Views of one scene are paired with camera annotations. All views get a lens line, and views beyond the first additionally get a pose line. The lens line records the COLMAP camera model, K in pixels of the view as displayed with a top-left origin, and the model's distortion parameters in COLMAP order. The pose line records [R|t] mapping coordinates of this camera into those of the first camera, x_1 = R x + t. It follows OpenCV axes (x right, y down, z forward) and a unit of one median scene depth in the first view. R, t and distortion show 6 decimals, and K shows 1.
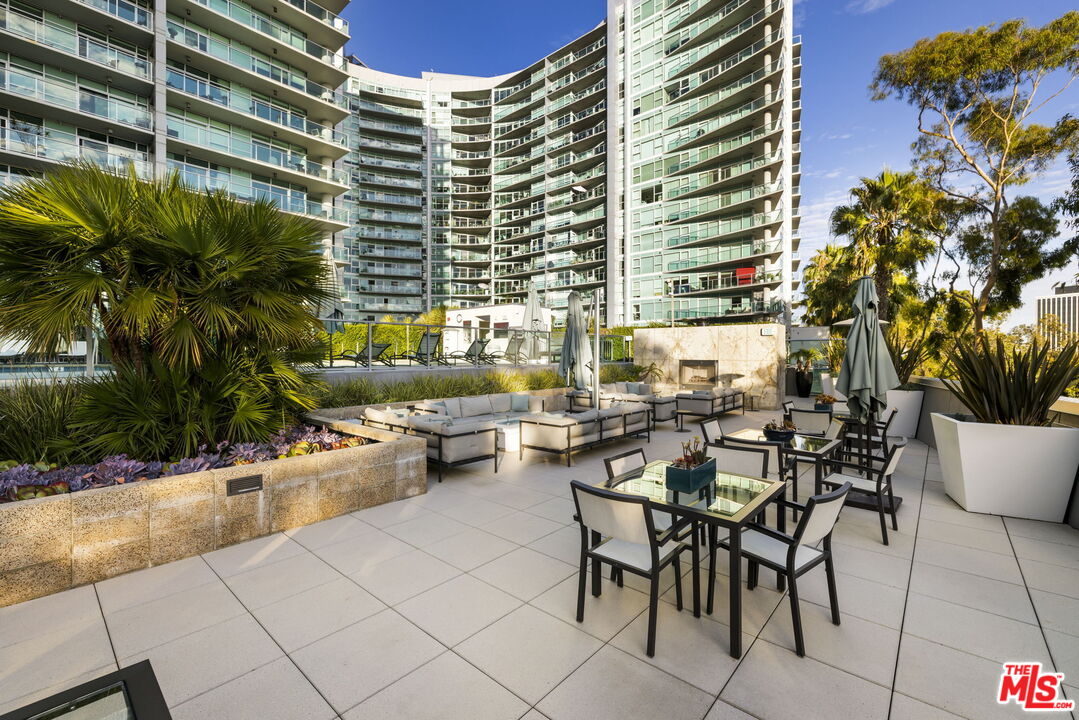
lens RADIAL K [[446.6, 0, 538.9], [0, 446.6, 357.7], [0, 0, 1]] dist [0.003538, 0.000667]
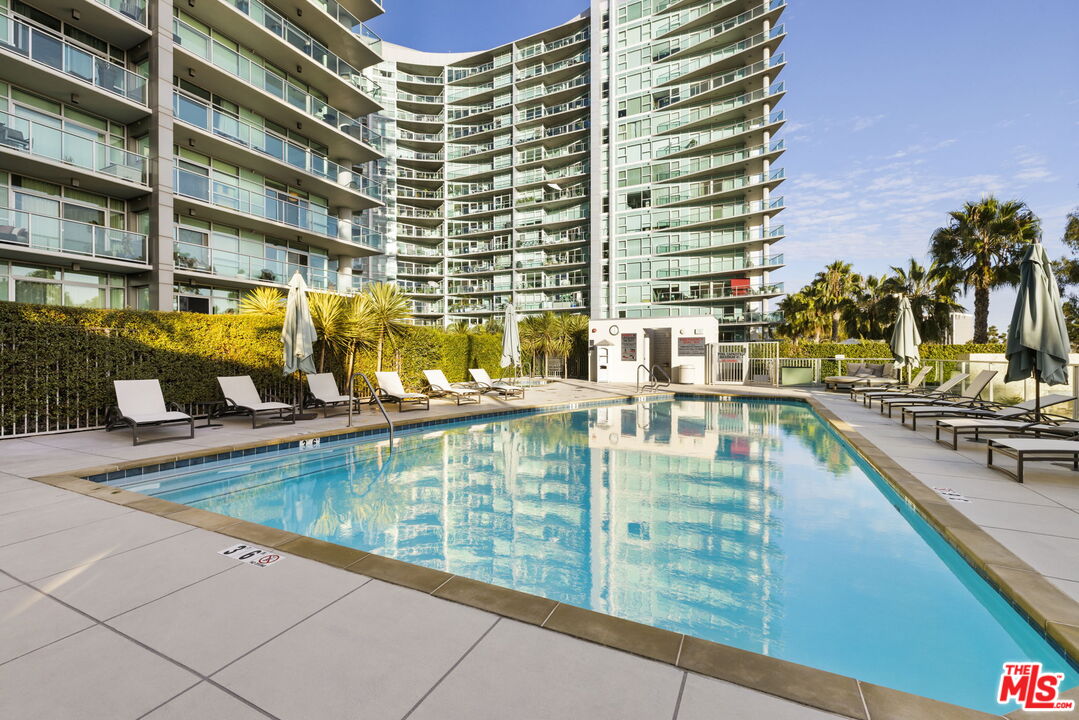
lens RADIAL K [[446.6, 0, 535.6], [0, 446.6, 358.4], [0, 0, 1]] dist [0.003538, 0.000667]
pose [[0.963104, -0.002937, 0.269114, -0.197242], [0.002707, 0.999996, 0.001228, -0.013963], [-0.269117, -0.000454, 0.963107, 0.092161]]
